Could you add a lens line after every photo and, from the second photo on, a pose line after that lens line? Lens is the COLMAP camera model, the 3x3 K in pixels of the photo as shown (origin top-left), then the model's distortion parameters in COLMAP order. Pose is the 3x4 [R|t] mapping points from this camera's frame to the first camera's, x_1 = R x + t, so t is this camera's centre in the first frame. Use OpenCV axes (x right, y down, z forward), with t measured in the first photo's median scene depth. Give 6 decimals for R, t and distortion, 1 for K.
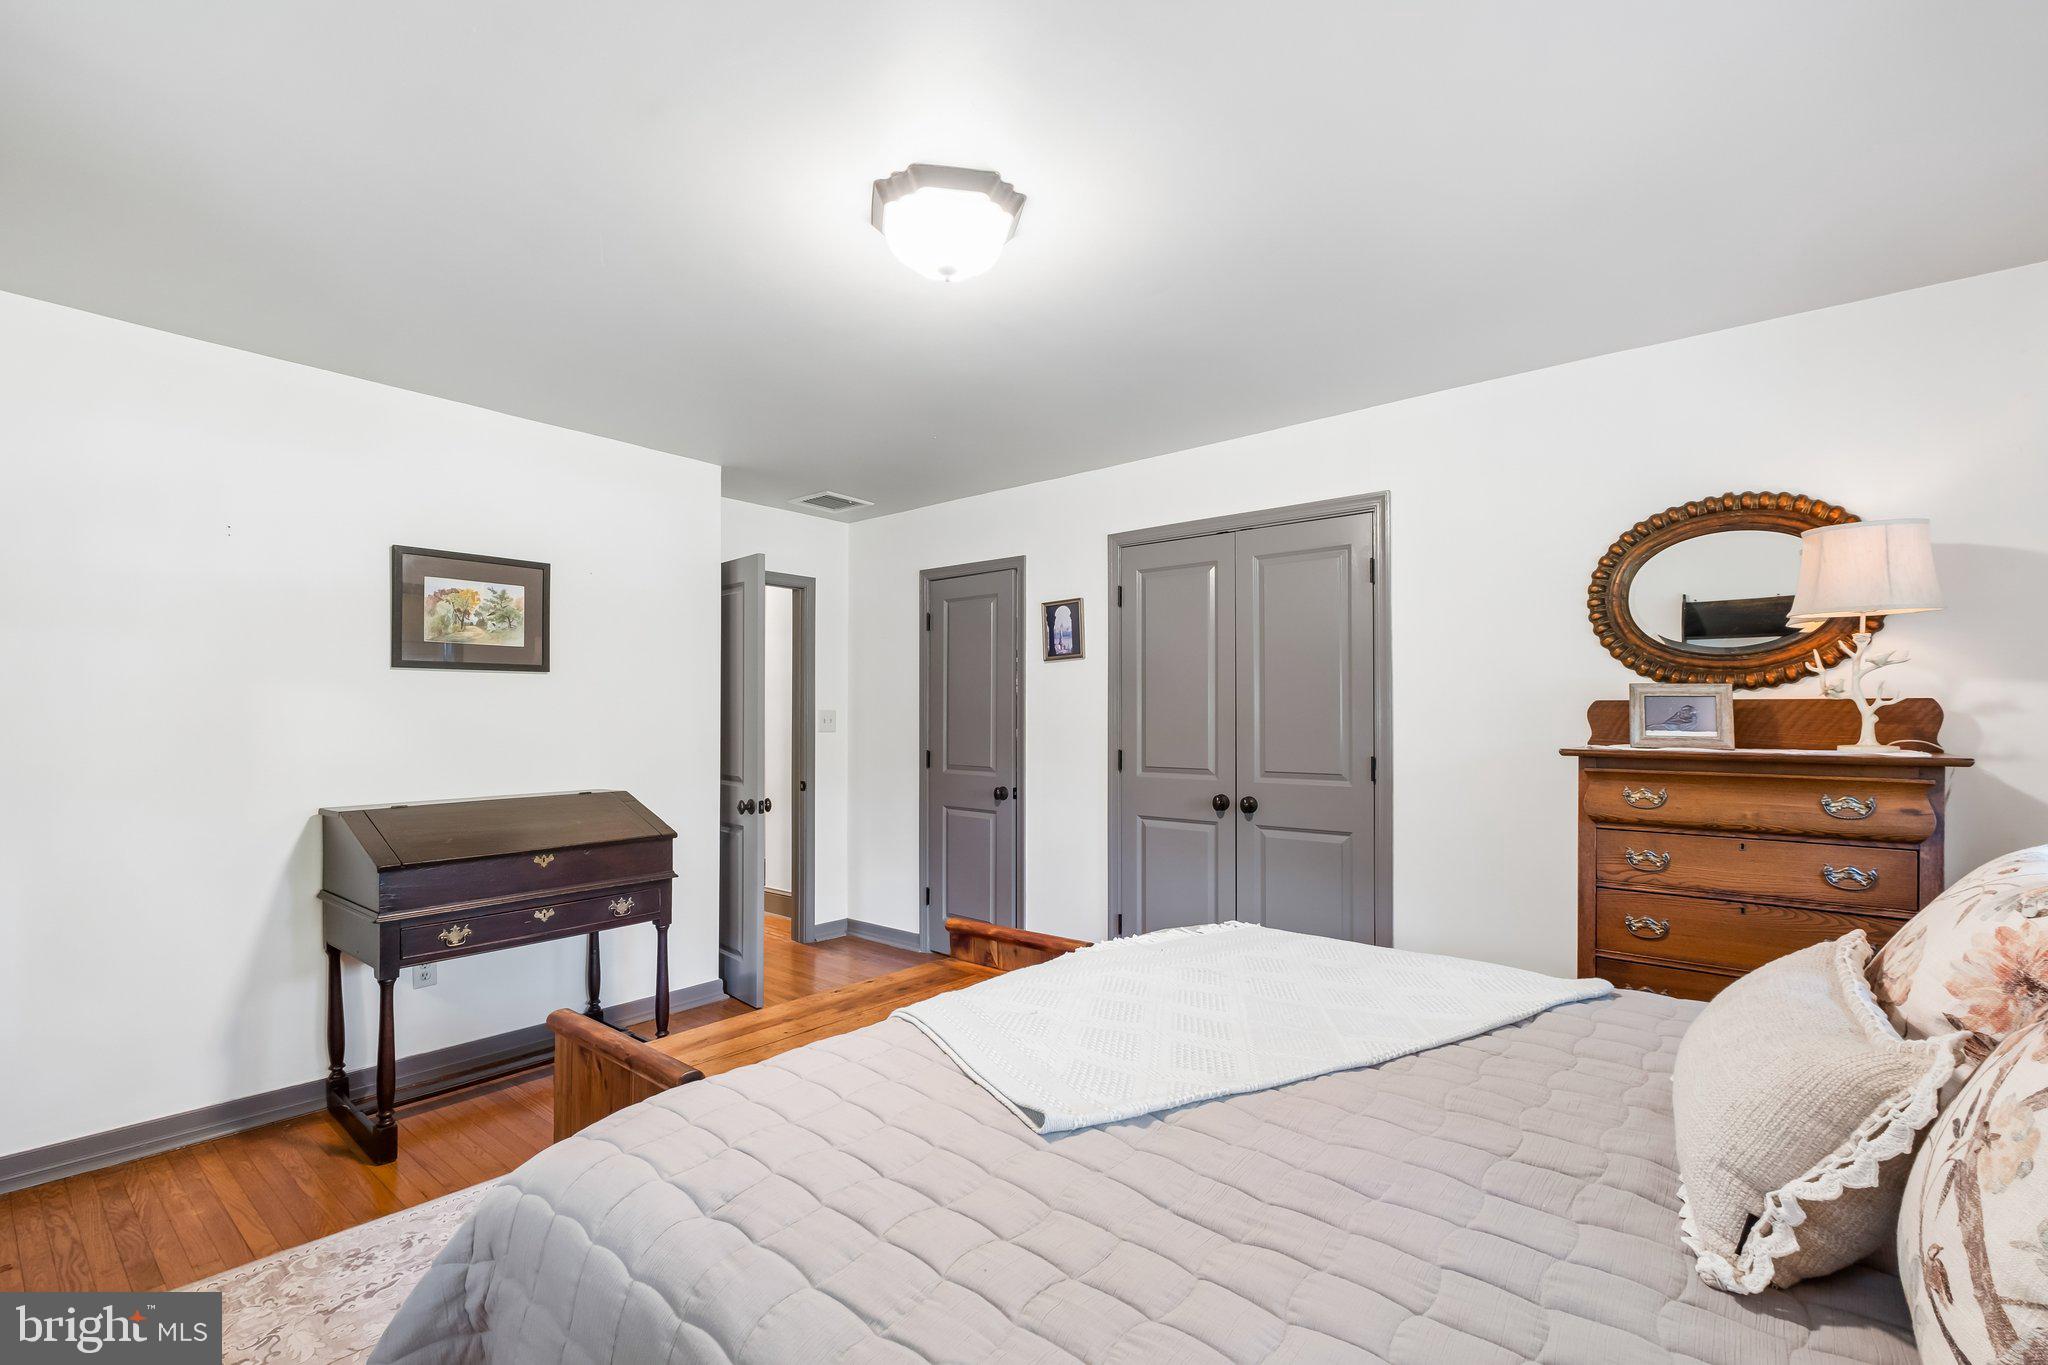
lens RADIAL K [[905.3, 0, 998.1], [0, 905.3, 686.8], [0, 0, 1]] dist [0.003811, 0.000092]
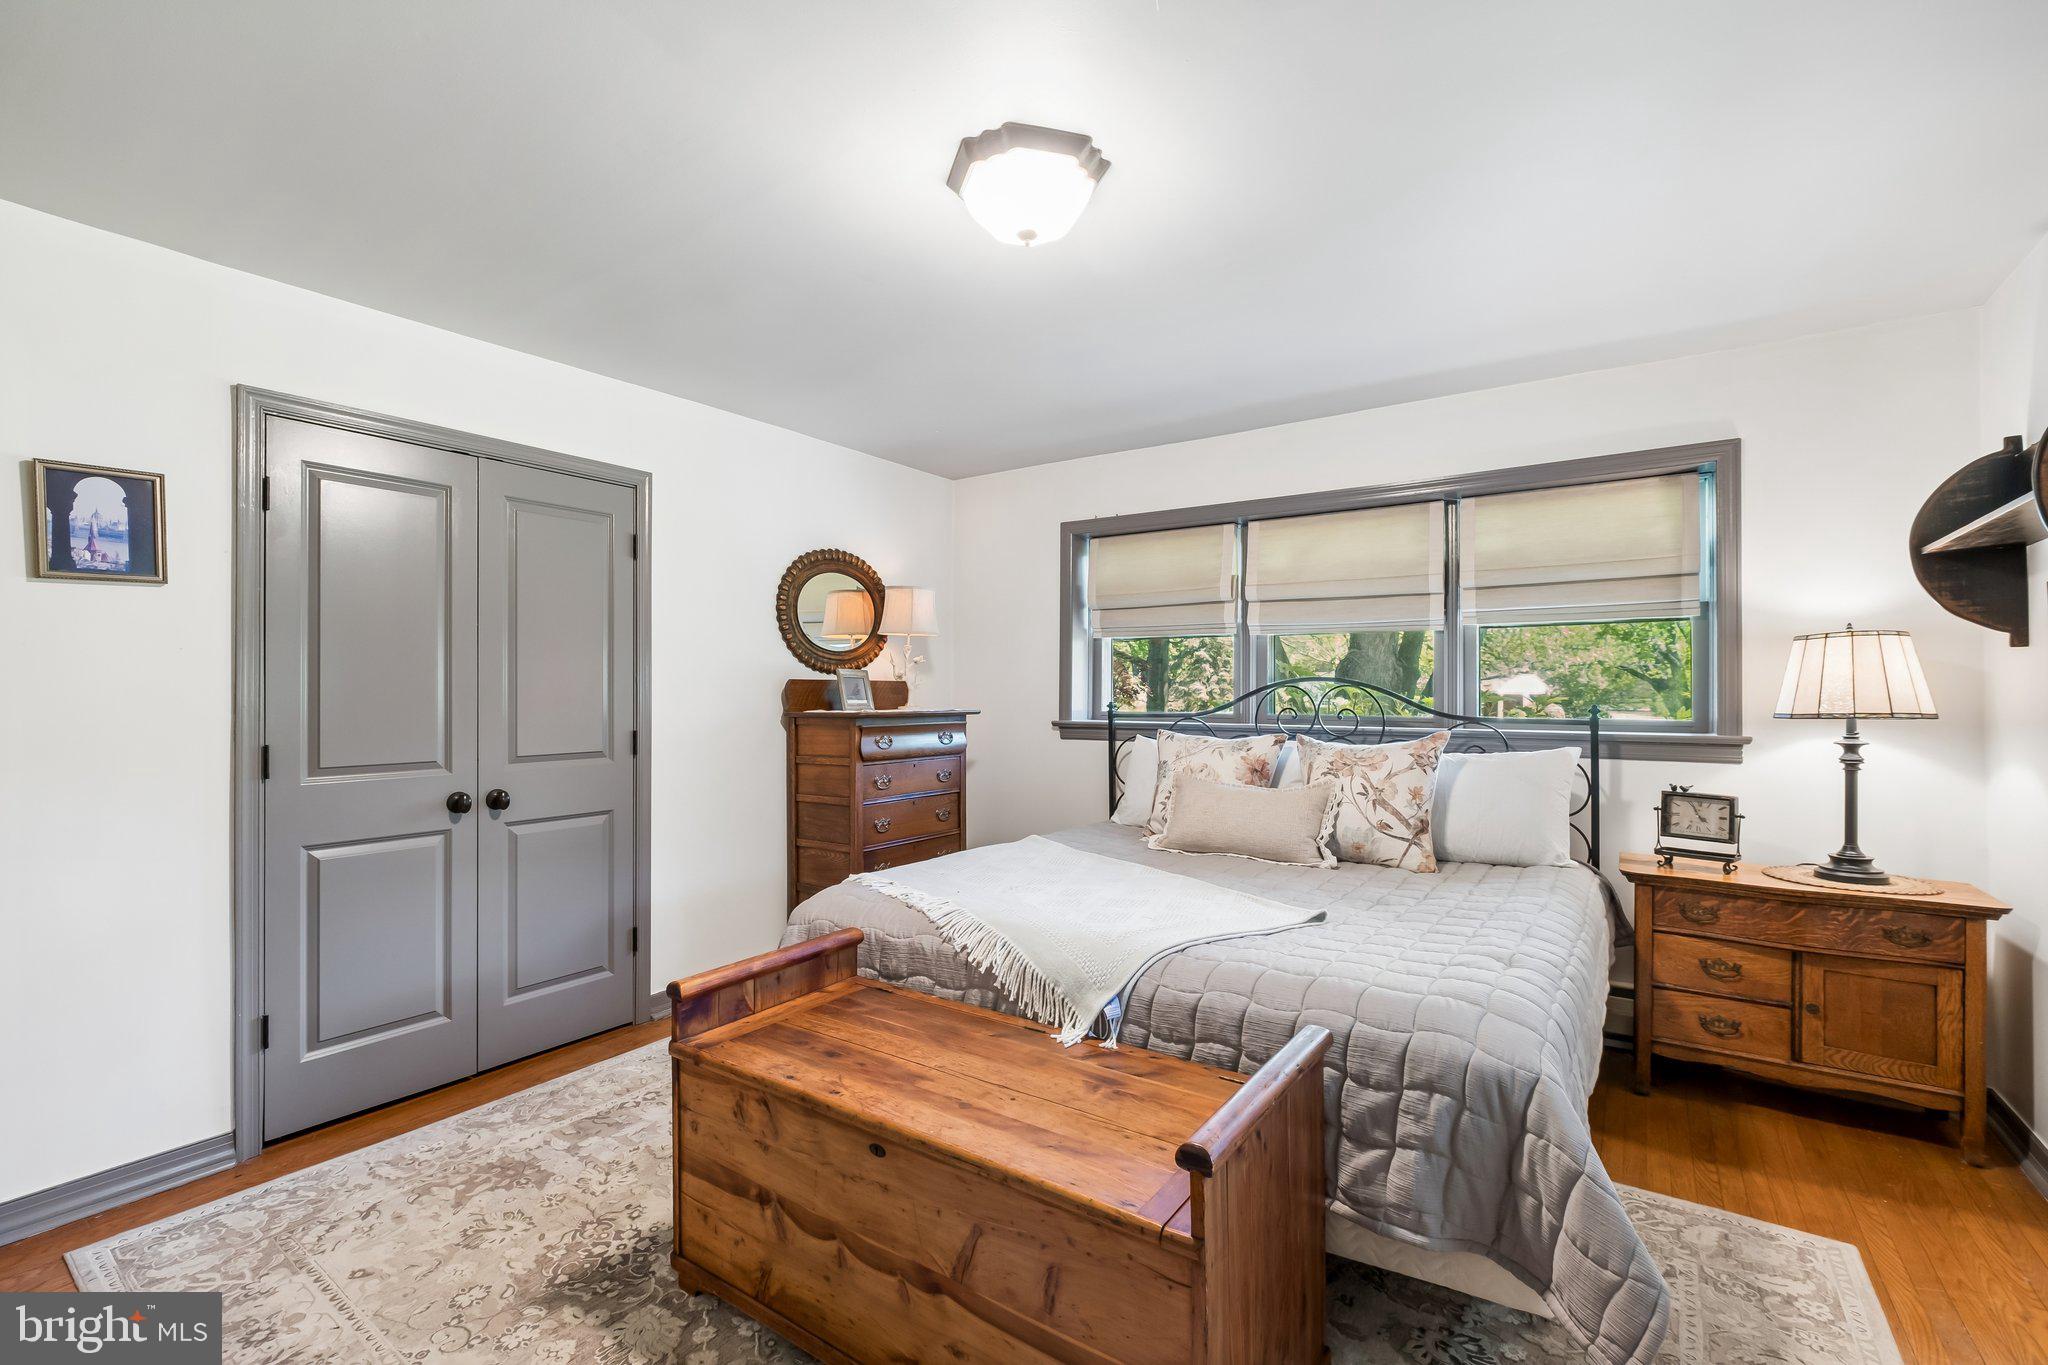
lens RADIAL K [[905.3, 0, 998.1], [0, 905.3, 686.8], [0, 0, 1]] dist [0.003811, 0.000092]
pose [[-0.085483, 0.004770, 0.996328, -0.578008], [-0.032666, 0.999438, -0.007587, 0.020673], [-0.995804, -0.033195, -0.085279, 0.627250]]
